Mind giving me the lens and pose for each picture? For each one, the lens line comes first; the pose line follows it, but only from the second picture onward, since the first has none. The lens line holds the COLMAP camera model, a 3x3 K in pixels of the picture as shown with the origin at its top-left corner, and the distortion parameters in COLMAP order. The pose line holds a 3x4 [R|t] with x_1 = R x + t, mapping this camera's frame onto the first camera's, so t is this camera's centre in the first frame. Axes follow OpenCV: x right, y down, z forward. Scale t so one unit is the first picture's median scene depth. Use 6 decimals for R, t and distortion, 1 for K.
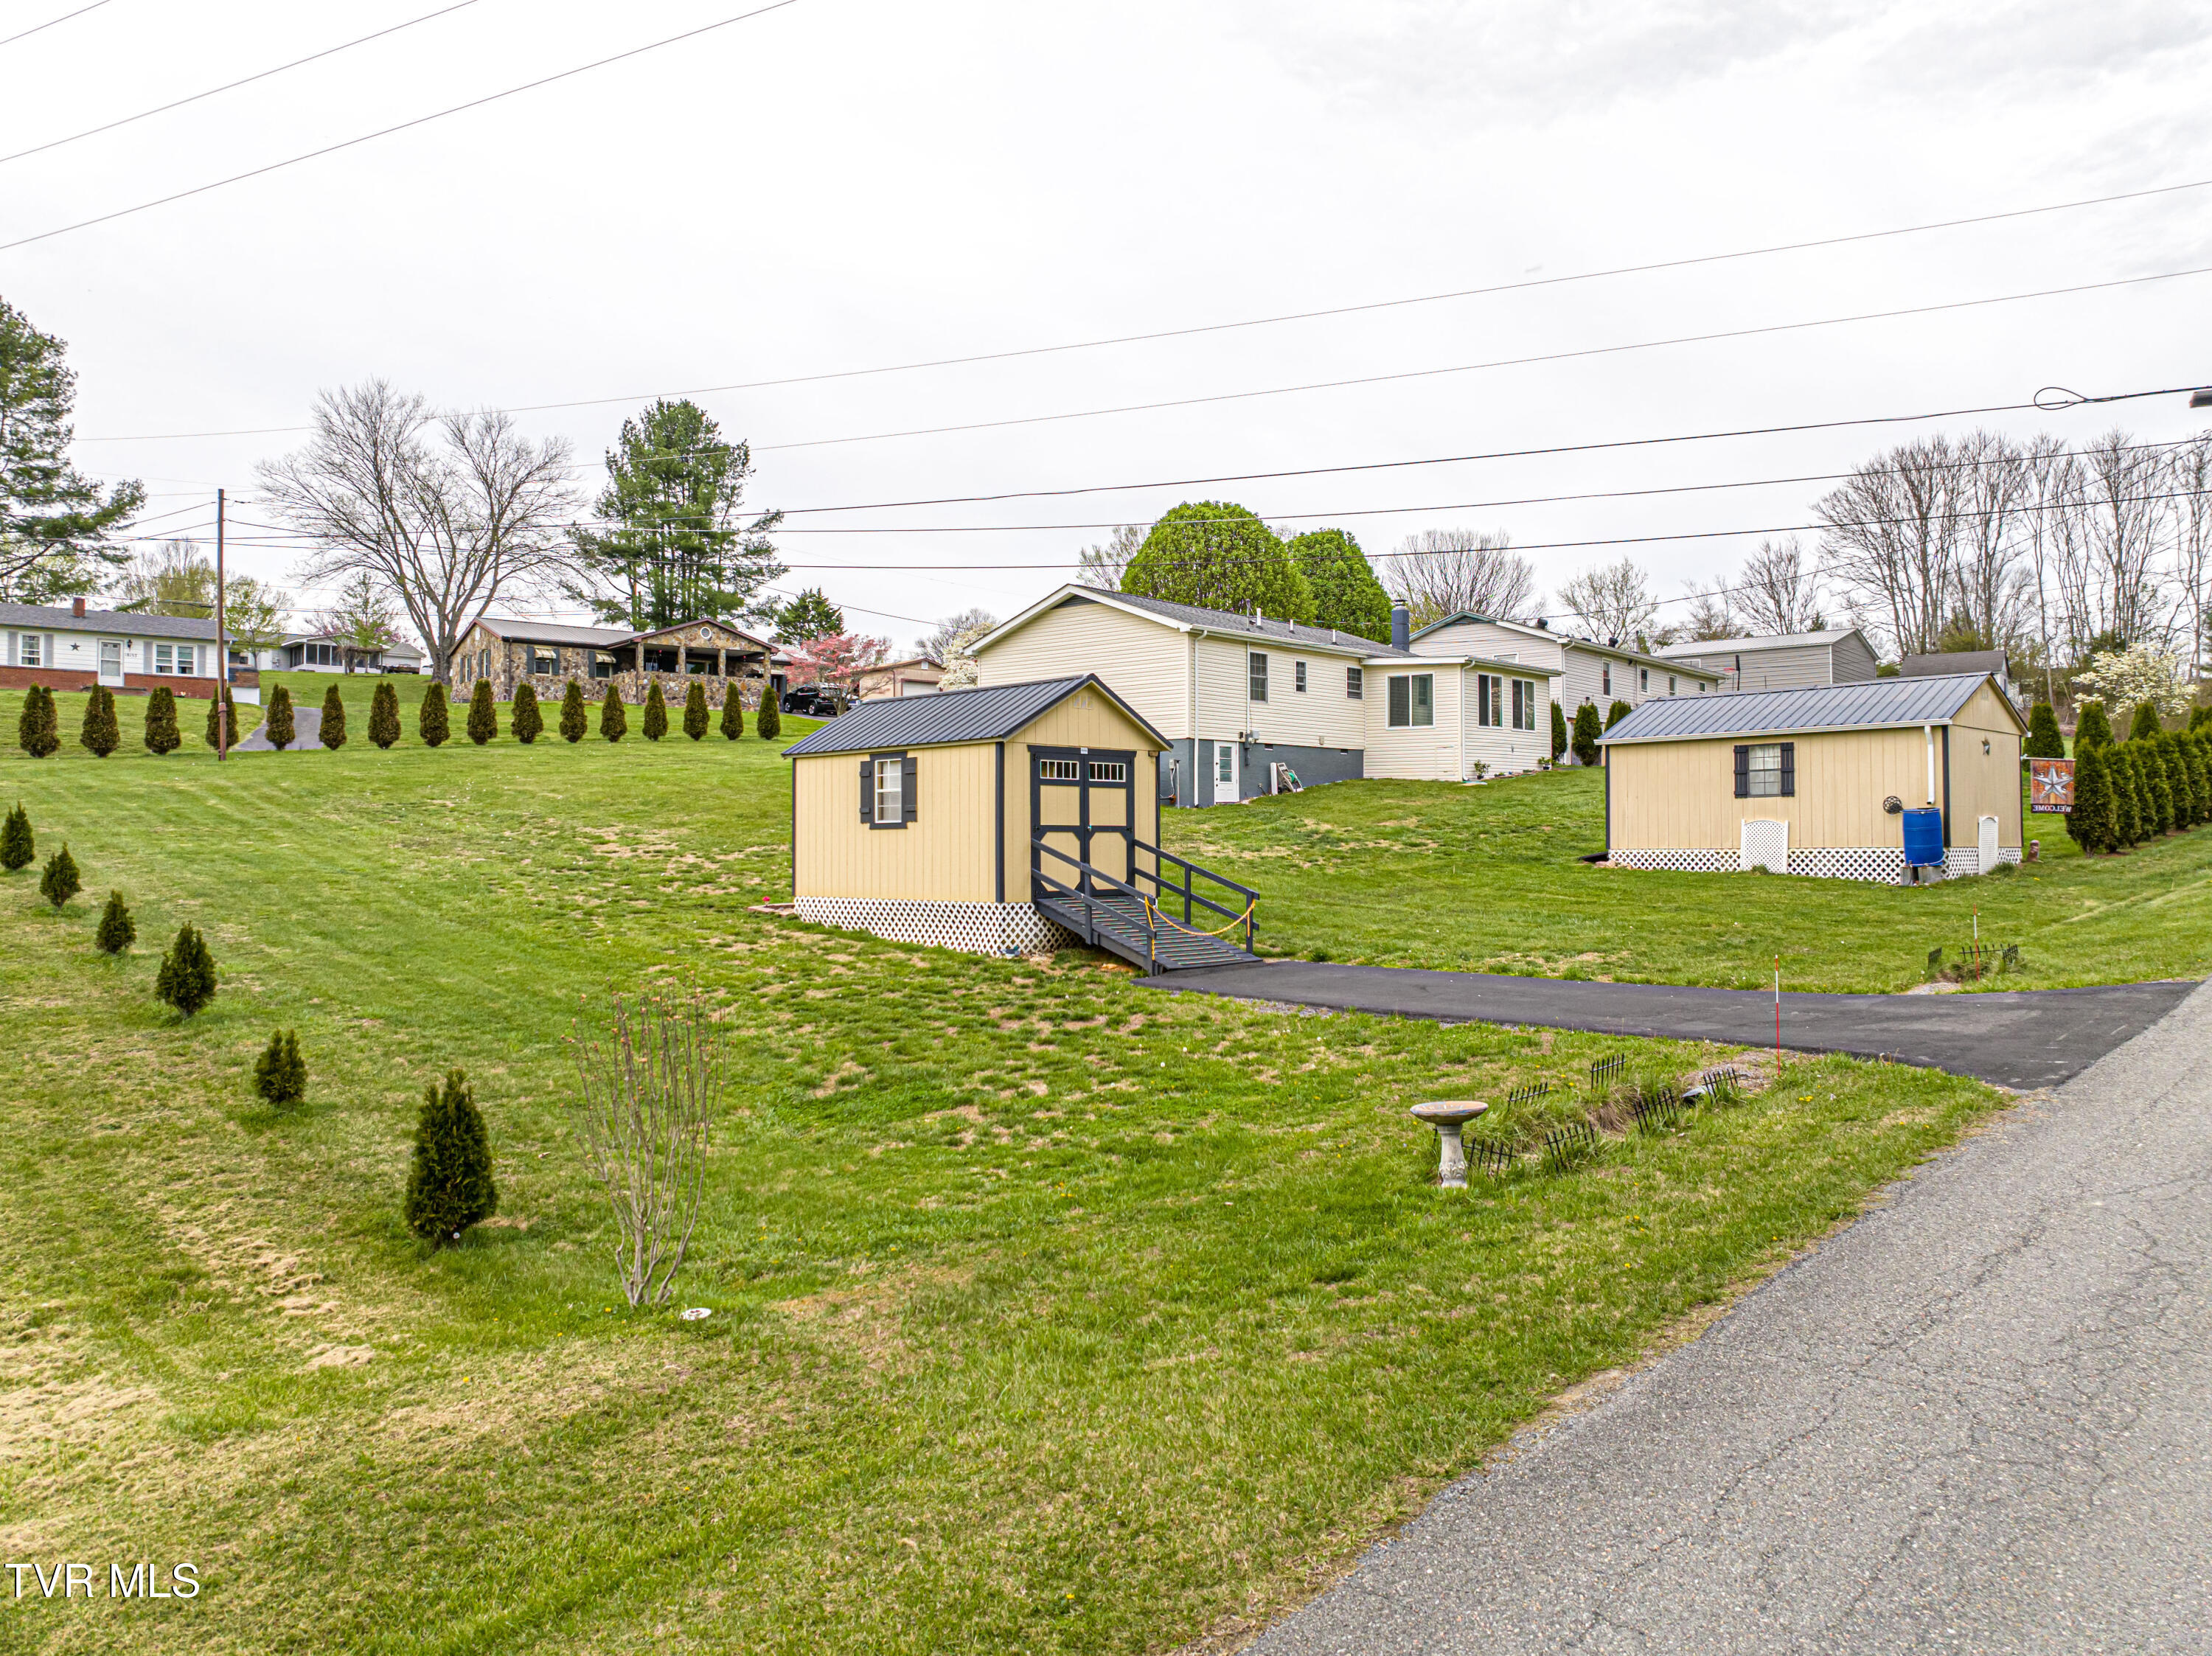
lens RADIAL K [[1550.9, 0, 1112.4], [0, 1550.9, 829.4], [0, 0, 1]] dist [-0.036528, 0.008048]
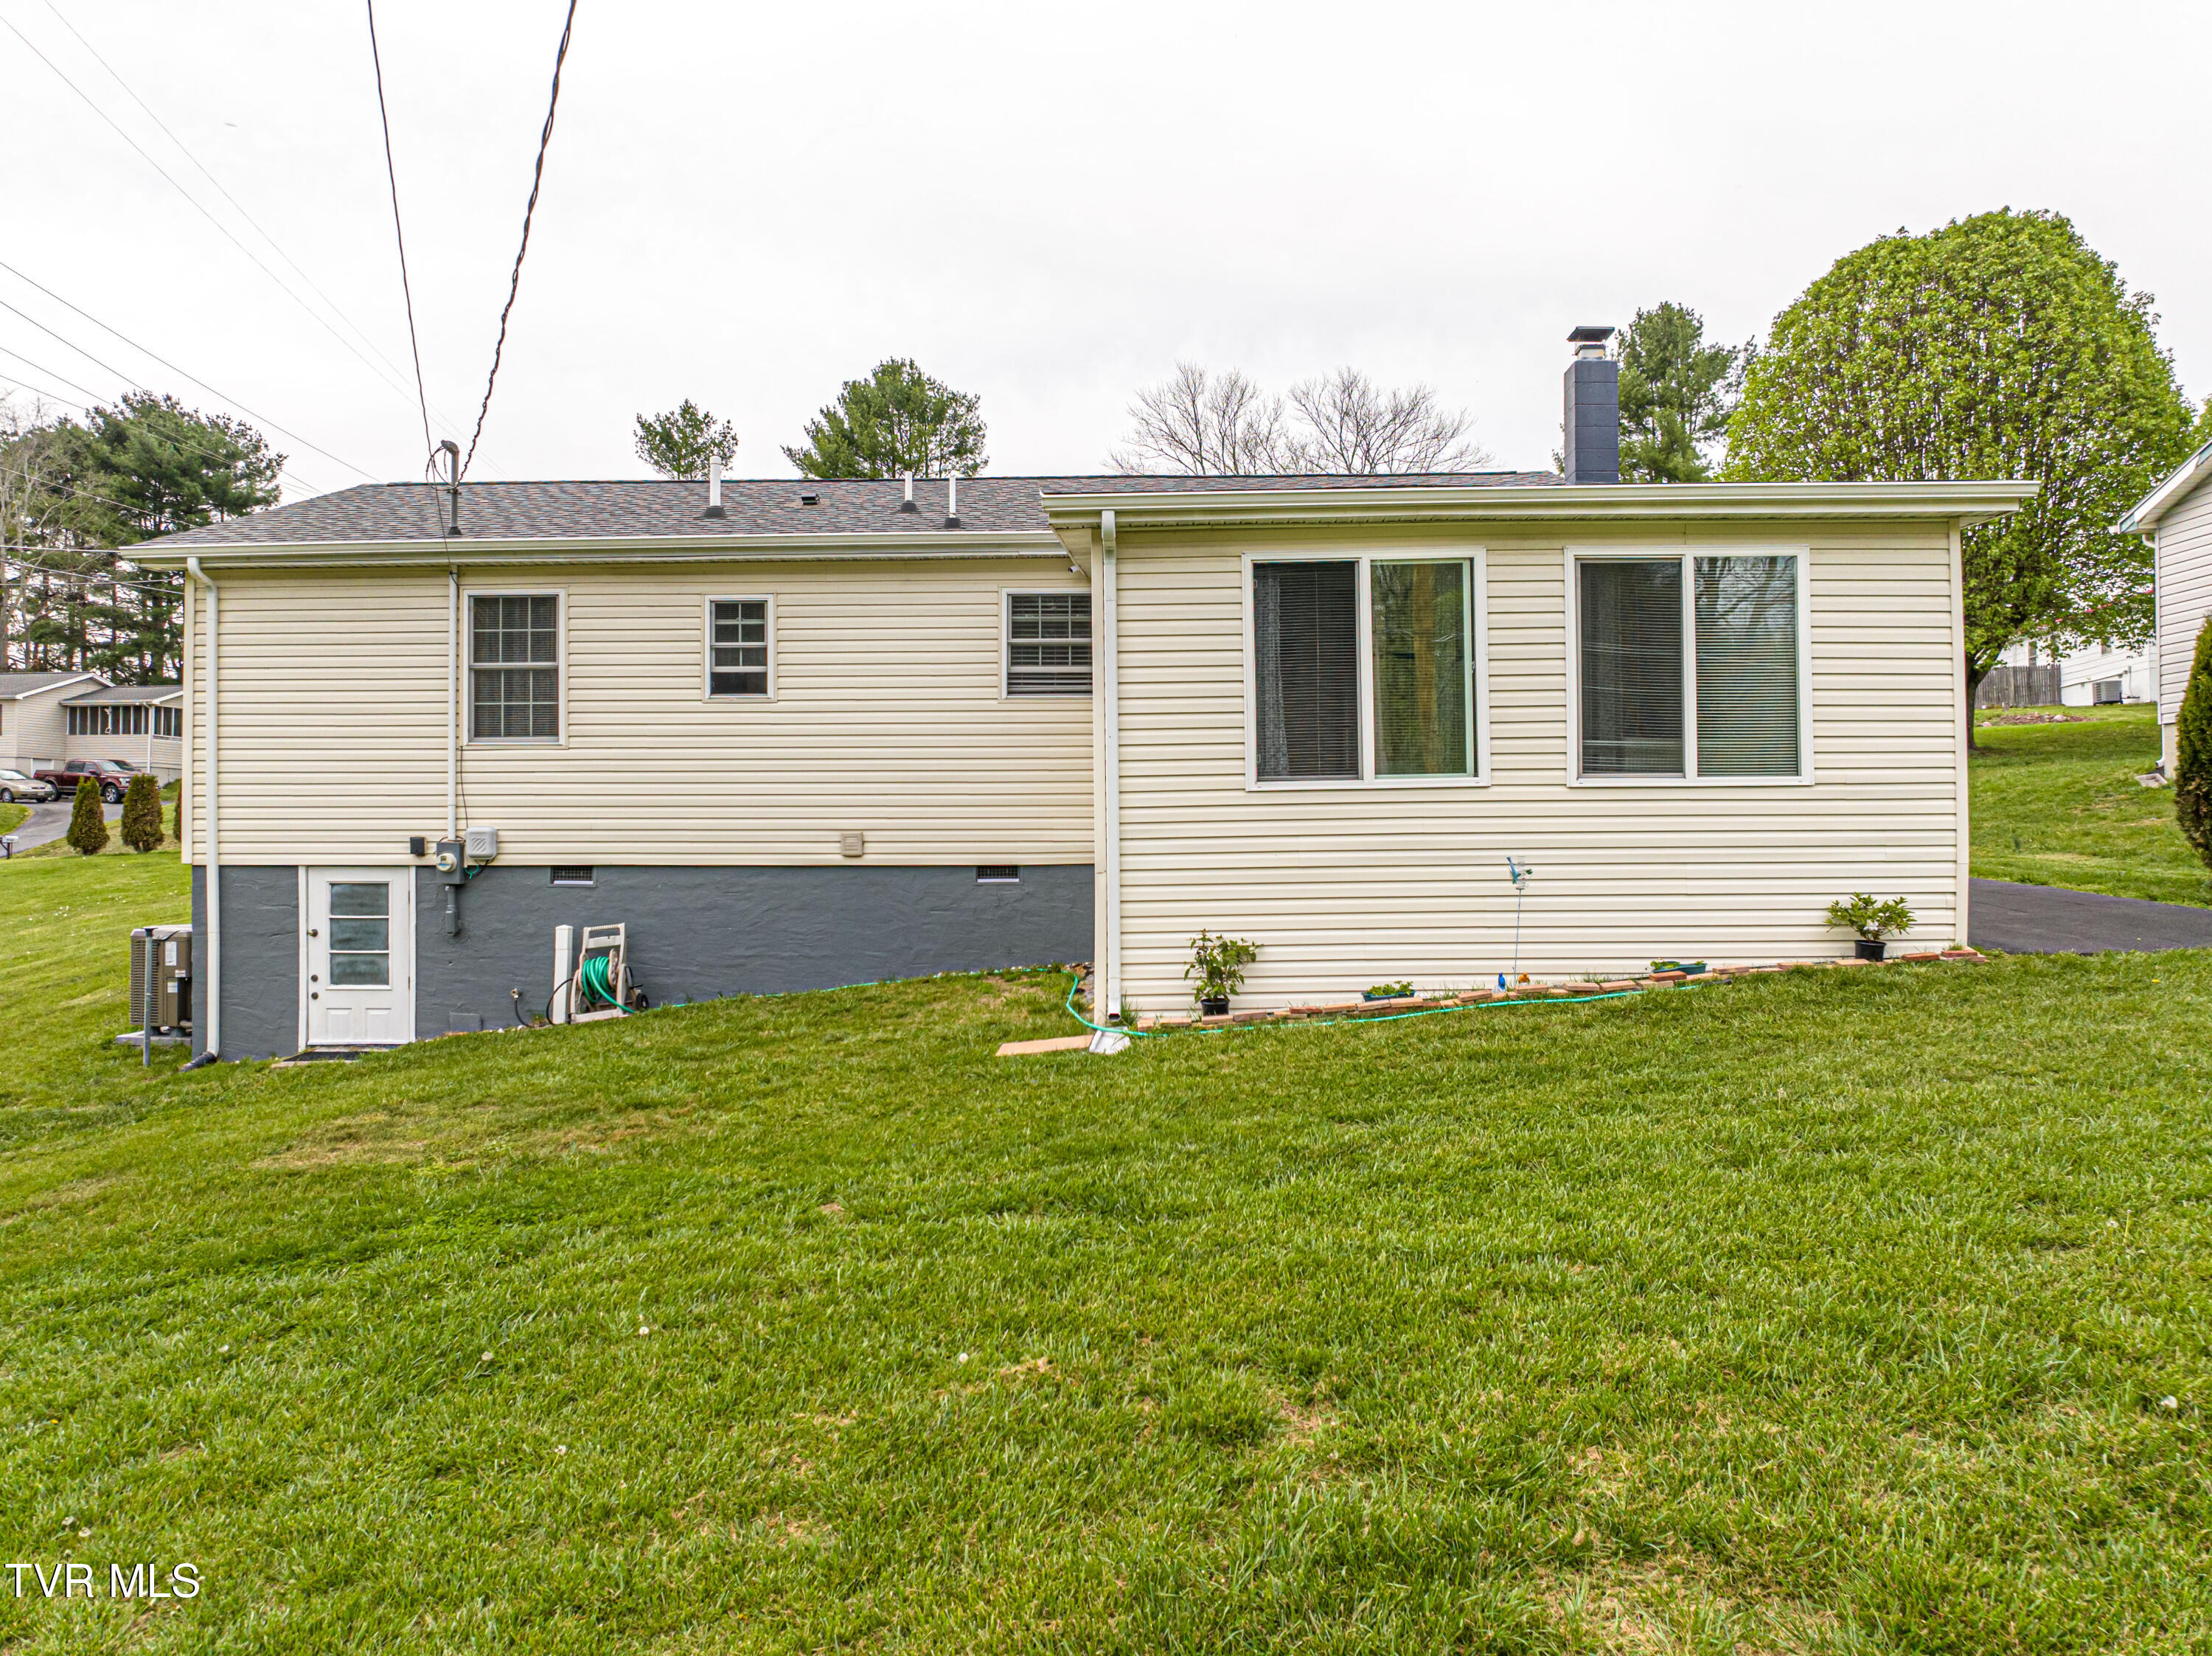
lens RADIAL K [[1550.9, 0, 1112.4], [0, 1550.9, 829.4], [0, 0, 1]] dist [-0.036528, 0.008048]
pose [[0.637683, 0.004454, -0.770286, 0.440311], [0.001233, 0.999976, 0.006803, -0.066986], [0.770297, -0.005288, 0.637663, 0.906218]]
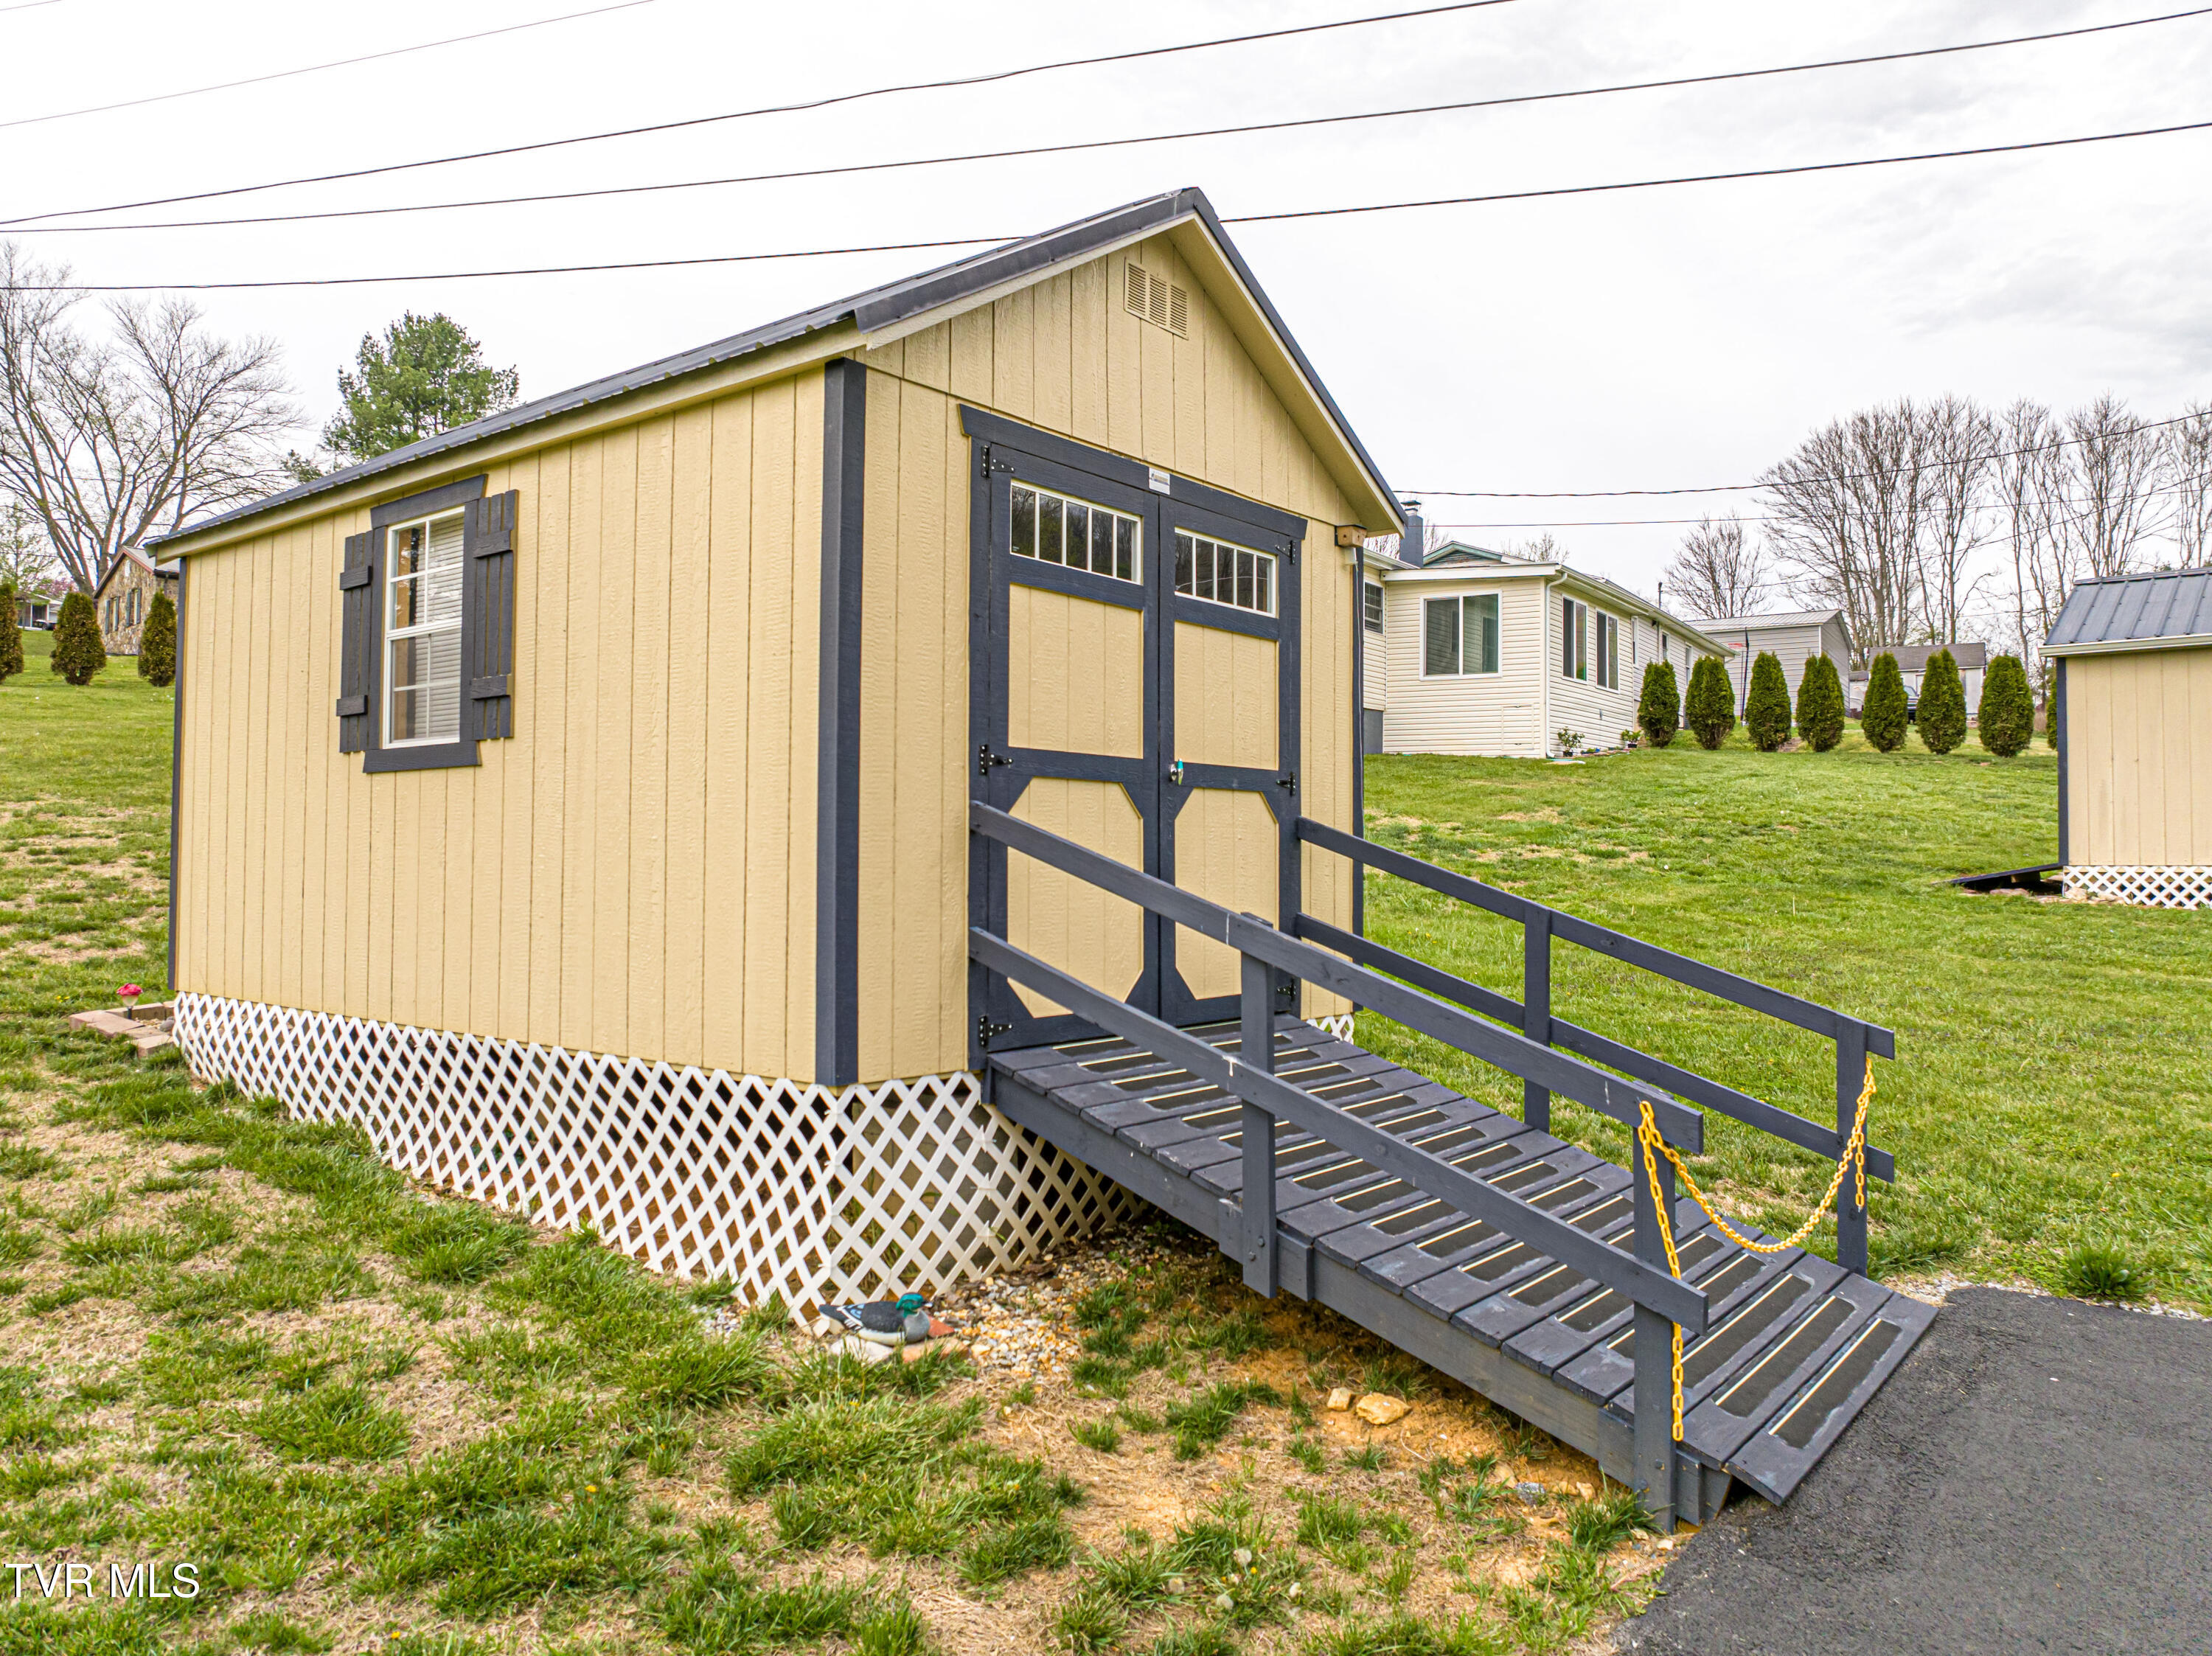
lens RADIAL K [[1574.5, 0, 1116.9], [0, 1574.5, 815.6], [0, 0, 1]] dist [-0.047063, 0.018492]
pose [[0.992943, 0.013507, 0.117822, -0.030538], [-0.011554, 0.999785, -0.017239, 0.006299], [-0.118029, 0.015756, 0.992885, 0.396740]]
